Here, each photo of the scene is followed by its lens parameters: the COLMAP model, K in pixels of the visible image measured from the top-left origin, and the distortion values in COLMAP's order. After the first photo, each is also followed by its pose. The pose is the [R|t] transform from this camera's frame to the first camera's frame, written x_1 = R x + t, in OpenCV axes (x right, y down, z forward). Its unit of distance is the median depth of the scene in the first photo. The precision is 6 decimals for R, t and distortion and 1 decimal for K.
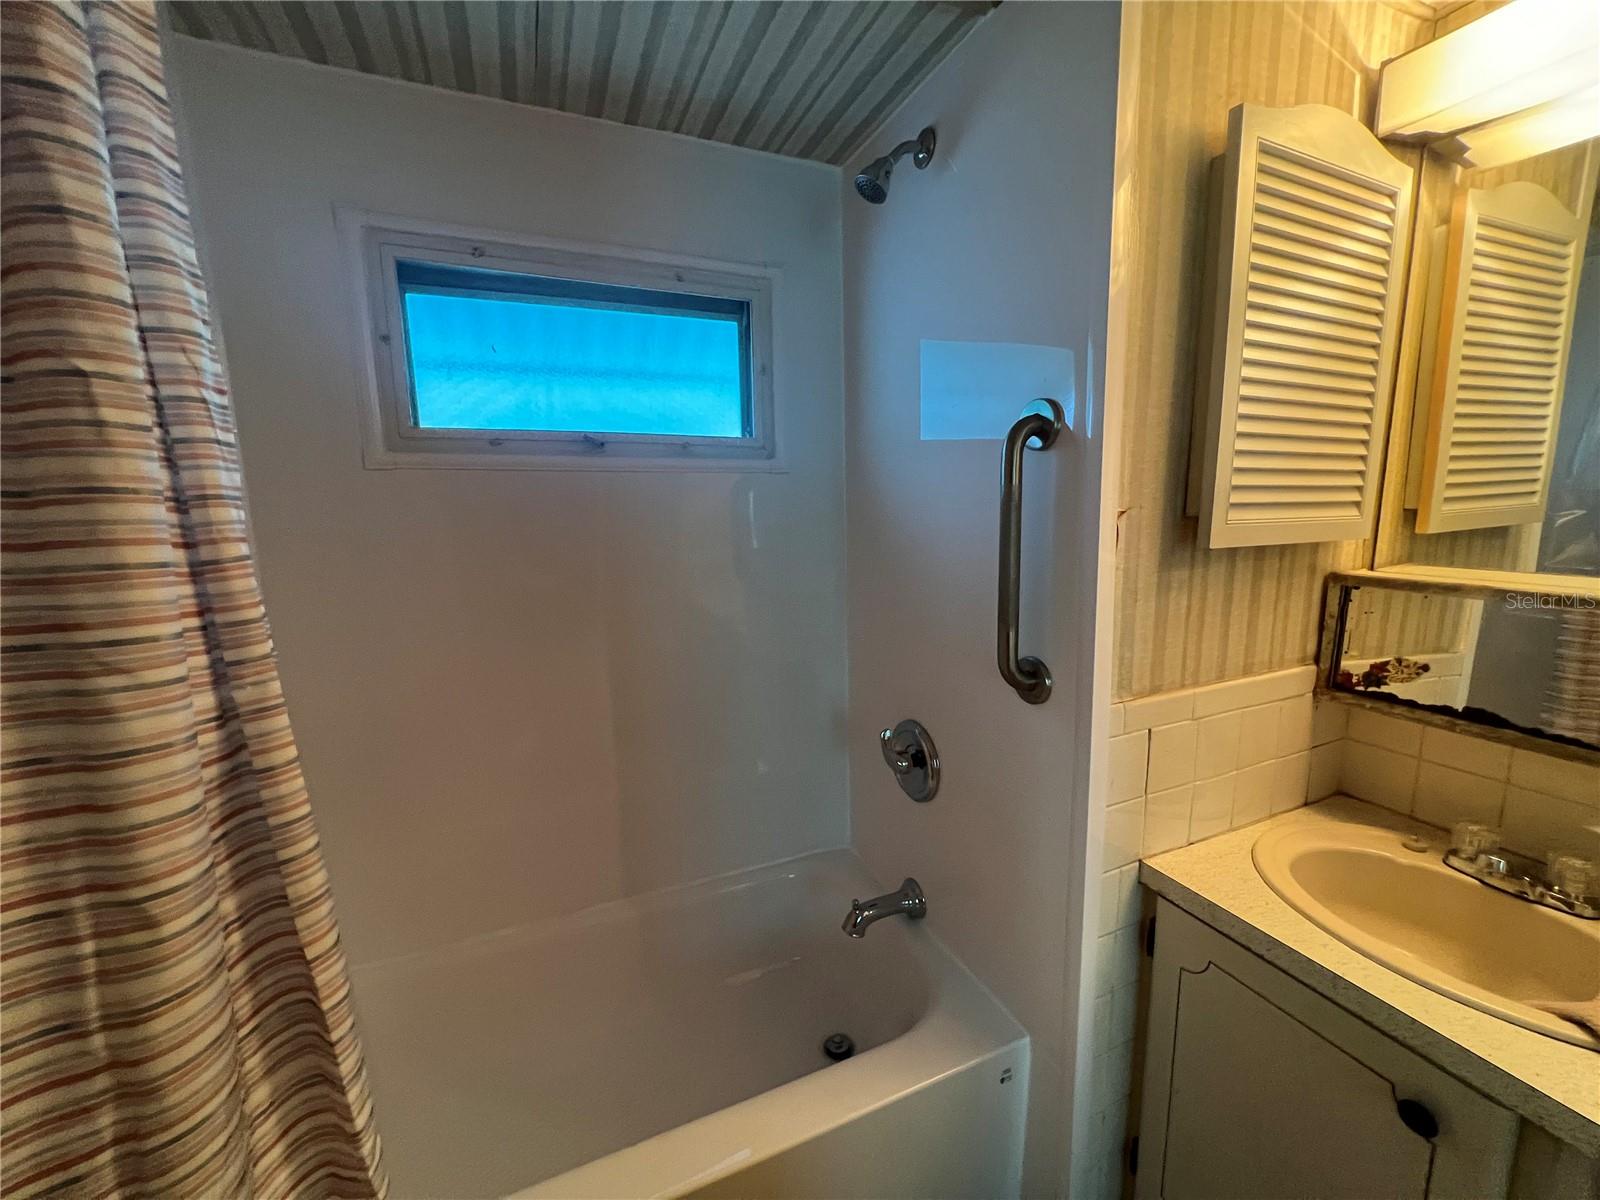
lens RADIAL K [[640.4, 0, 800.0], [0, 640.4, 600.0], [0, 0, 1]] dist [0.000672, -0.000088]
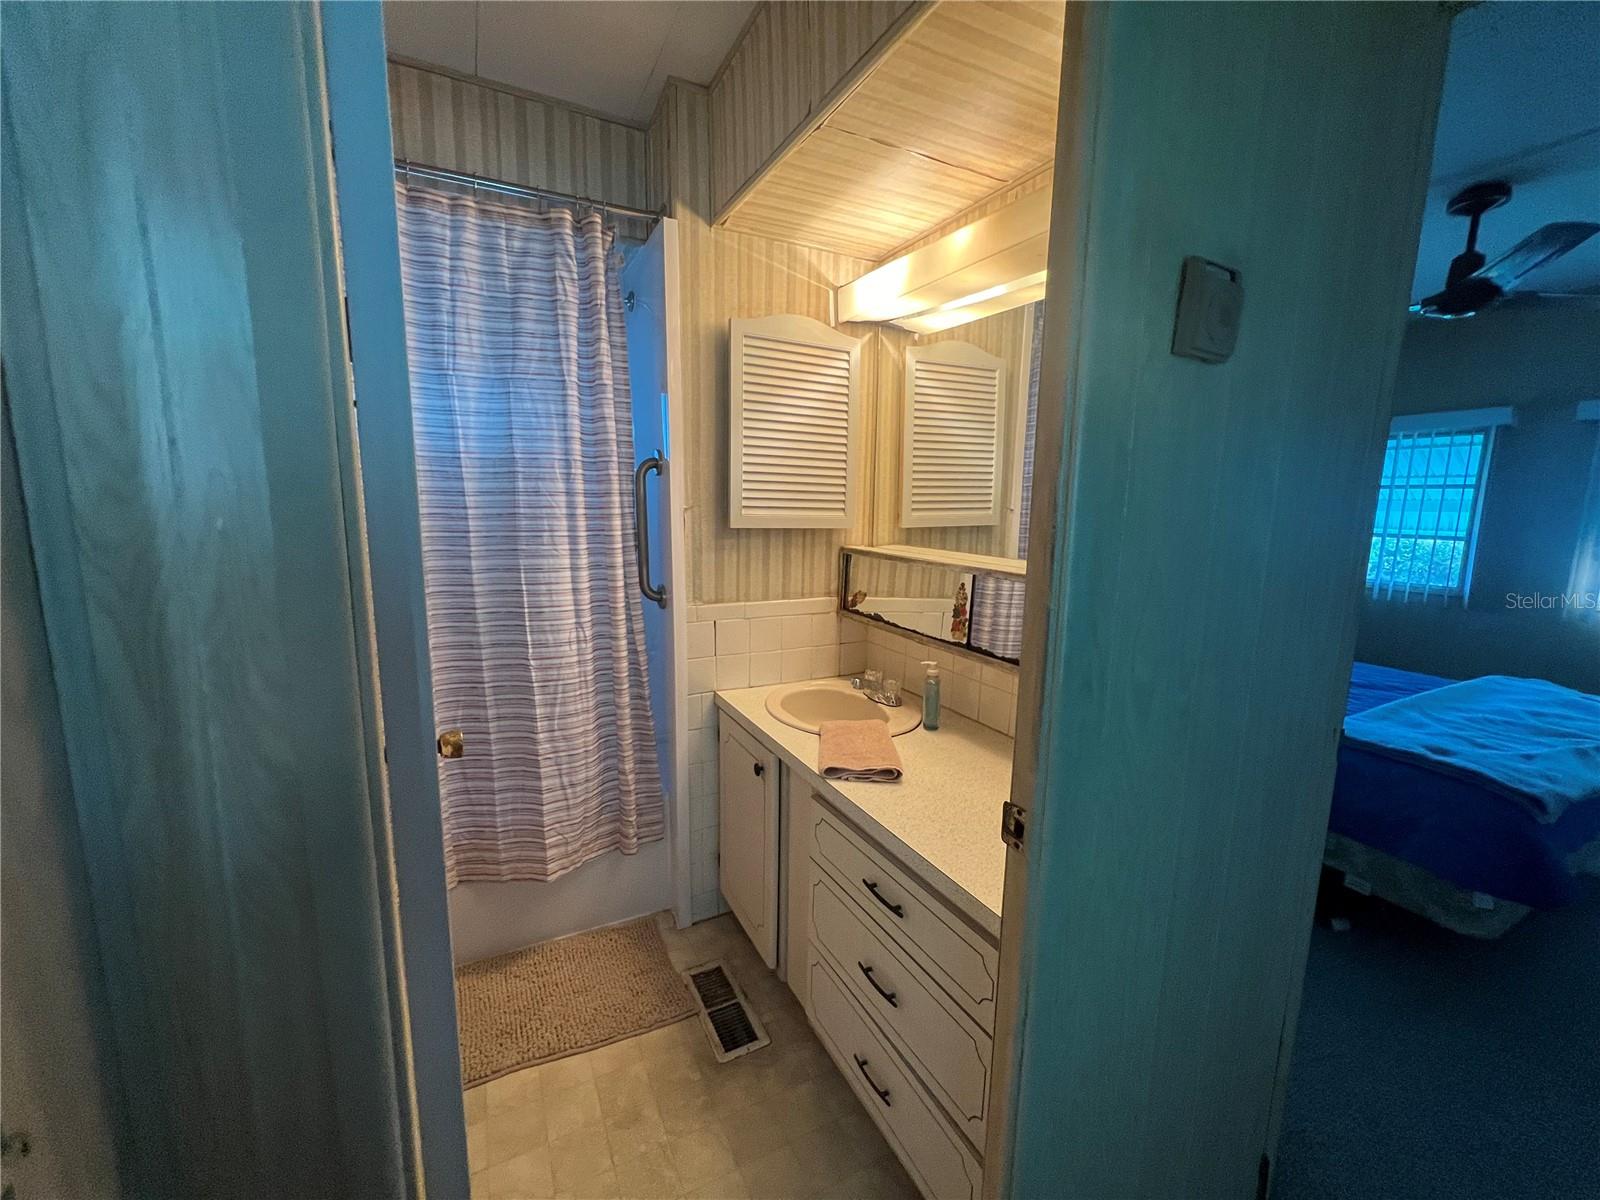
lens RADIAL K [[640.4, 0, 800.0], [0, 640.4, 600.0], [0, 0, 1]] dist [0.000672, -0.000088]
pose [[0.997083, 0.025351, 0.071994, 0.630995], [-0.025481, 0.999675, 0.000895, 0.123266], [-0.071948, -0.002726, 0.997405, -0.913369]]
